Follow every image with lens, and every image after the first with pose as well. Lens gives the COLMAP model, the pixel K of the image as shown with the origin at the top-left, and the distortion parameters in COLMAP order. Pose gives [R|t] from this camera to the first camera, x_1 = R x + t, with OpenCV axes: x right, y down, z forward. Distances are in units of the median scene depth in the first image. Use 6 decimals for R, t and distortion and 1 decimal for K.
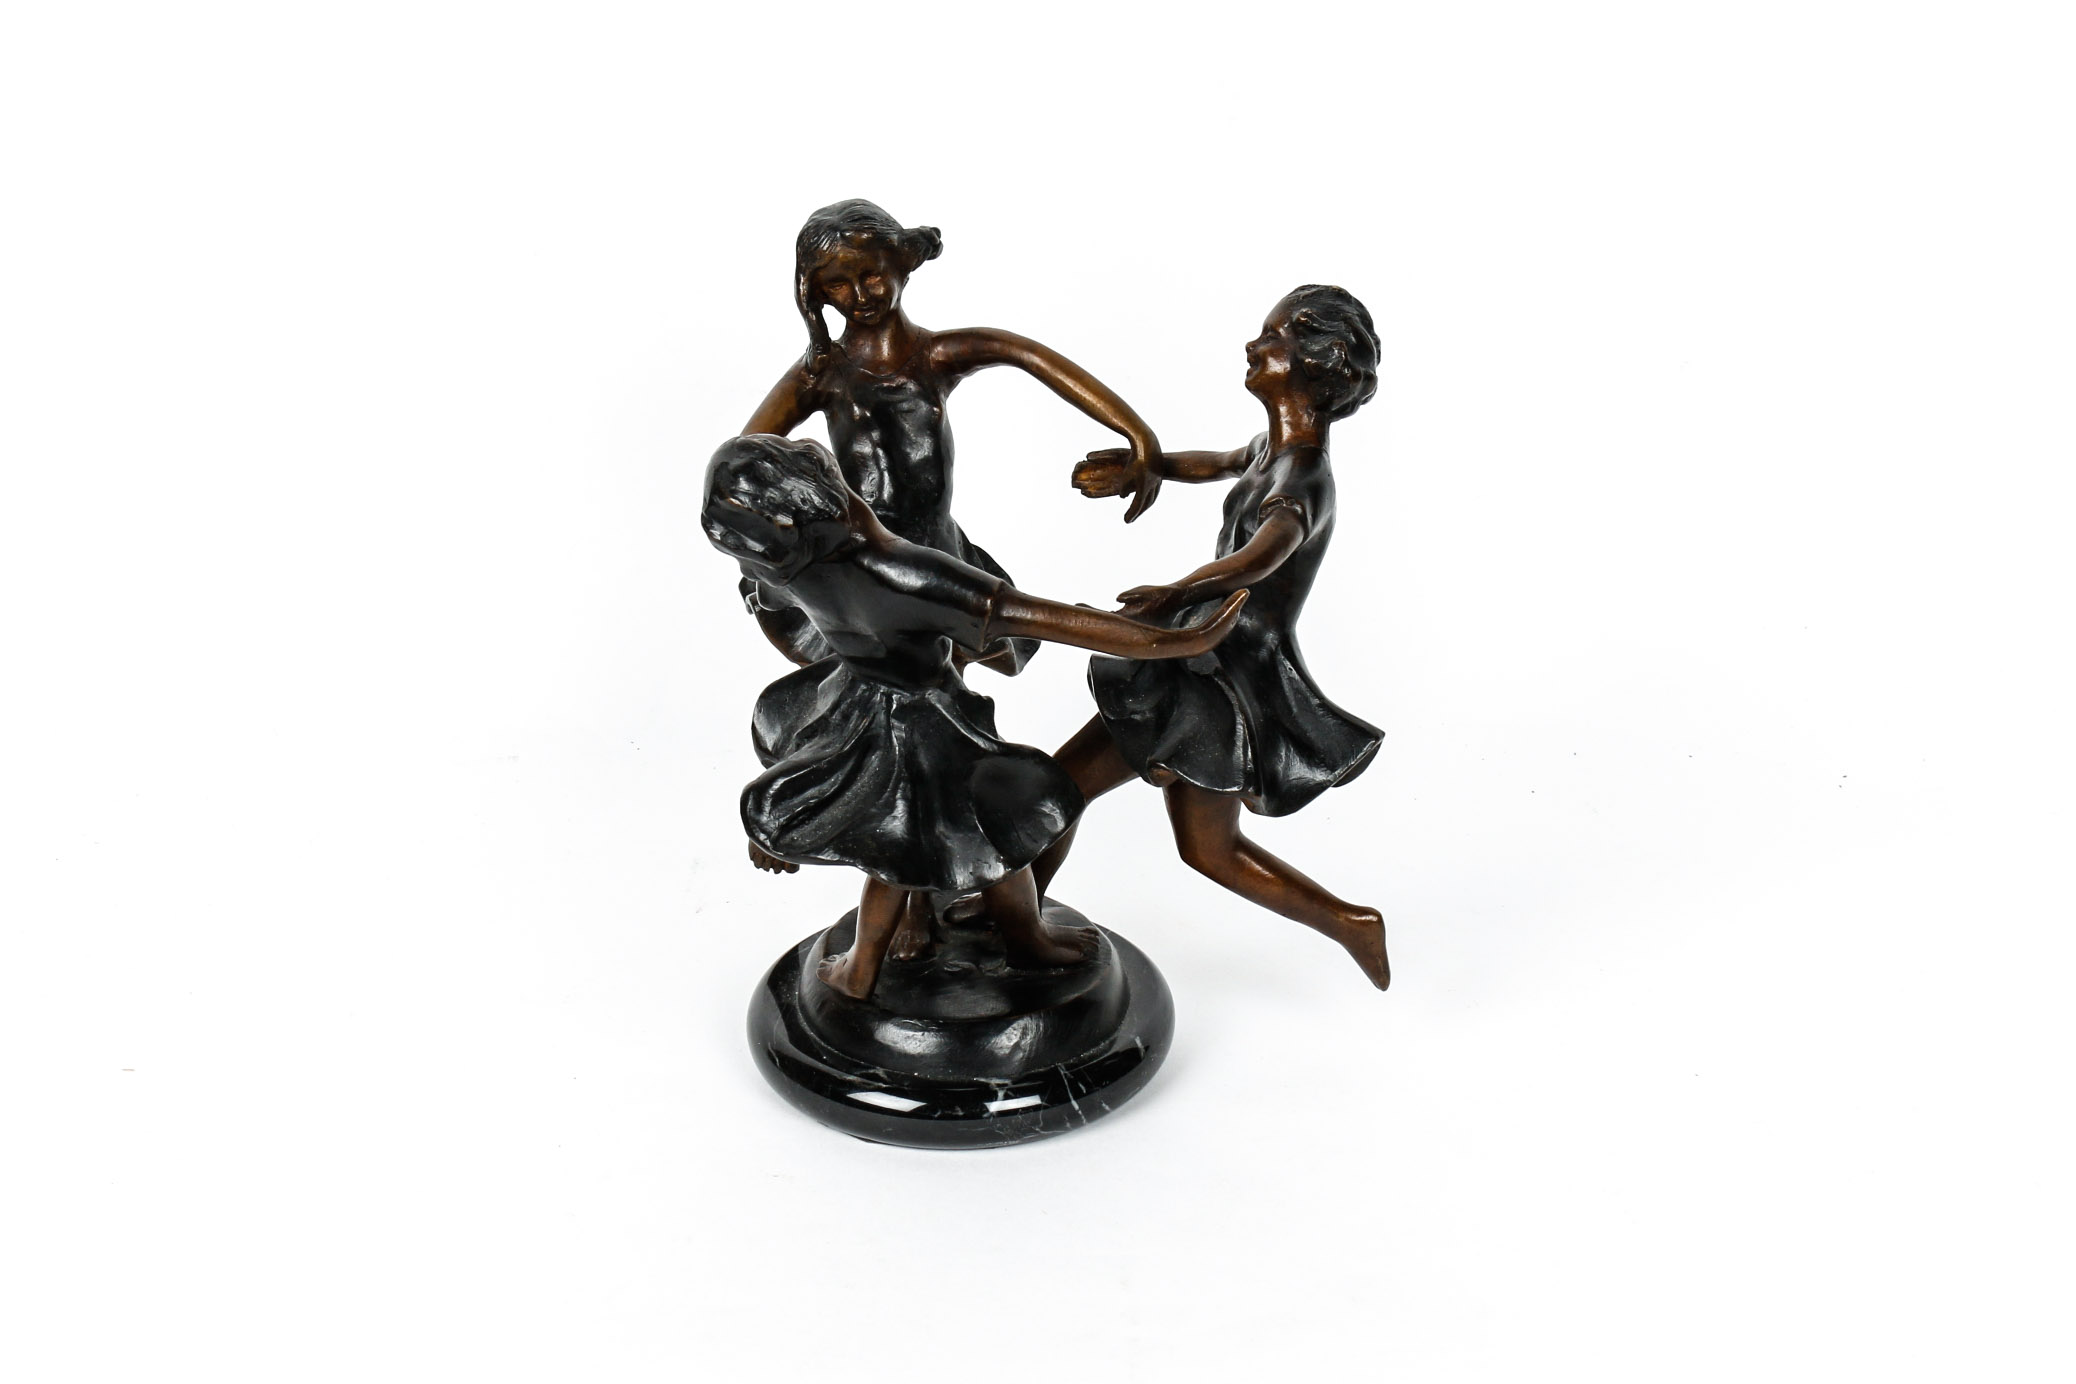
lens RADIAL K [[2659.5, 0, 1038.0], [0, 2659.5, 692.0], [0, 0, 1]] dist [-0.233240, 0.000625]
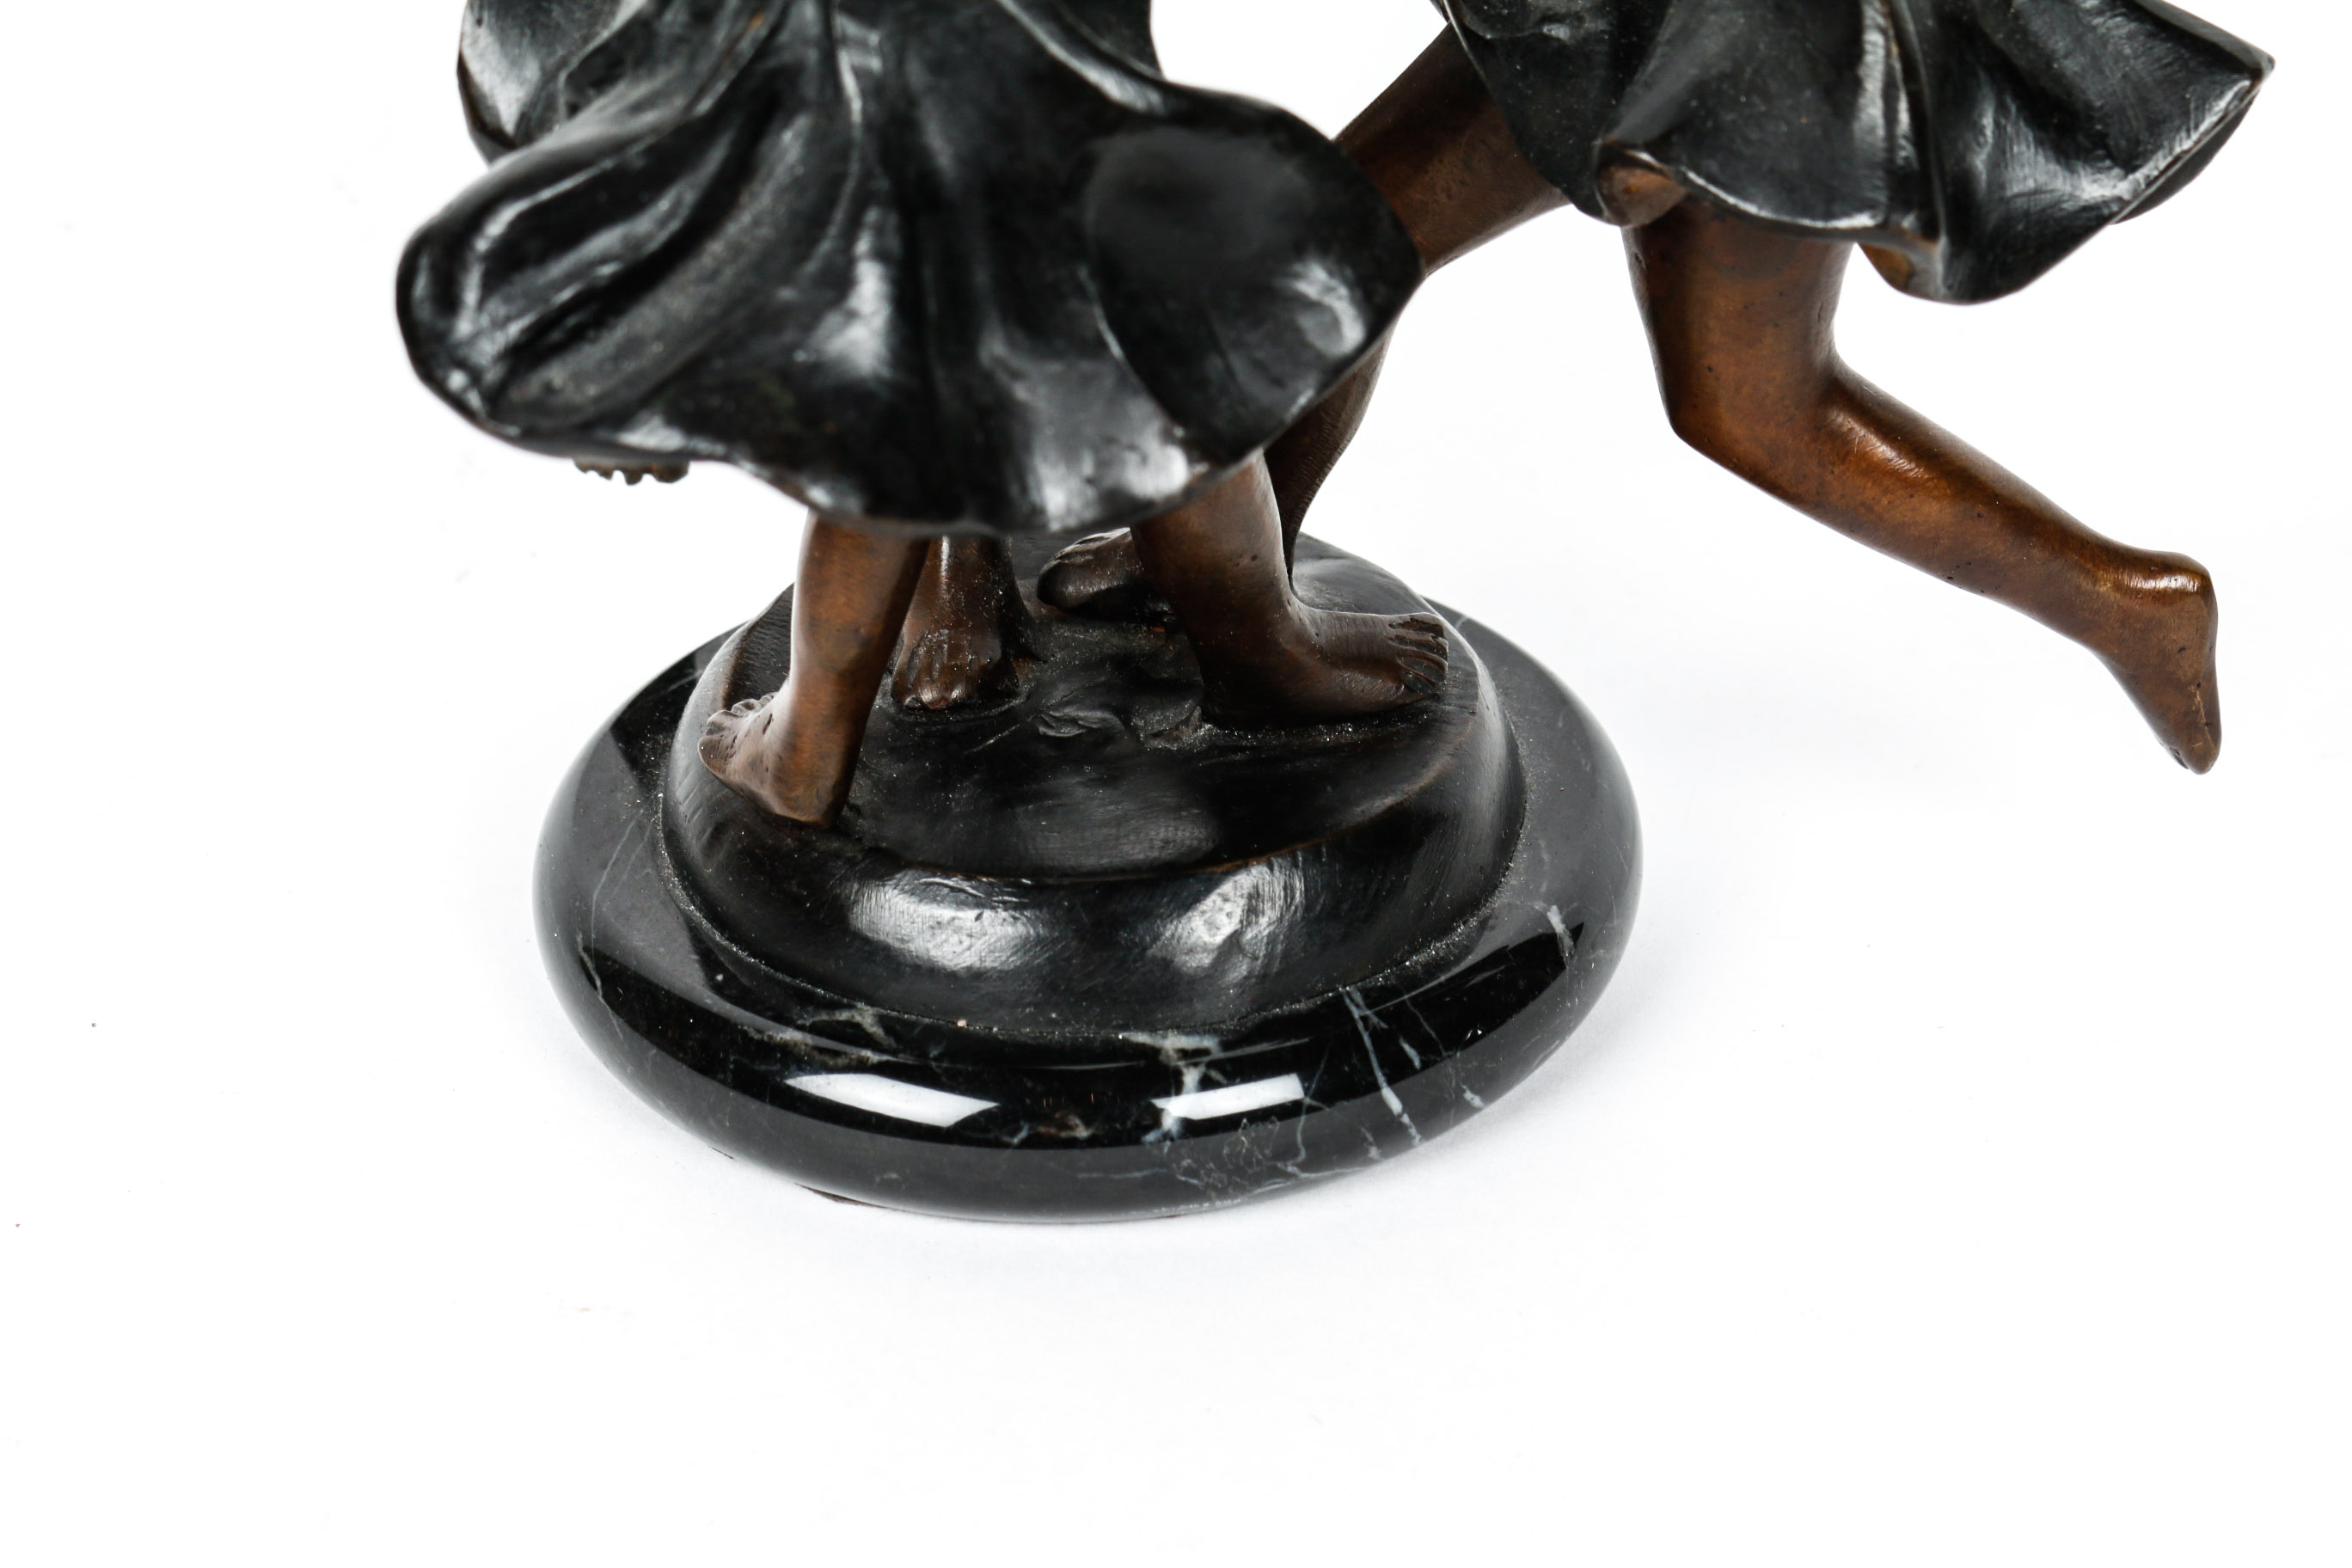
lens RADIAL K [[4753.9, 0, 1176.0], [0, 4753.9, 784.0], [0, 0, 1]] dist [0.045475, 0.188594]
pose [[0.999704, -0.013496, -0.020265, -0.002141], [0.016095, 0.990837, 0.134101, 0.022297], [0.018270, -0.134387, 0.990760, 0.344836]]
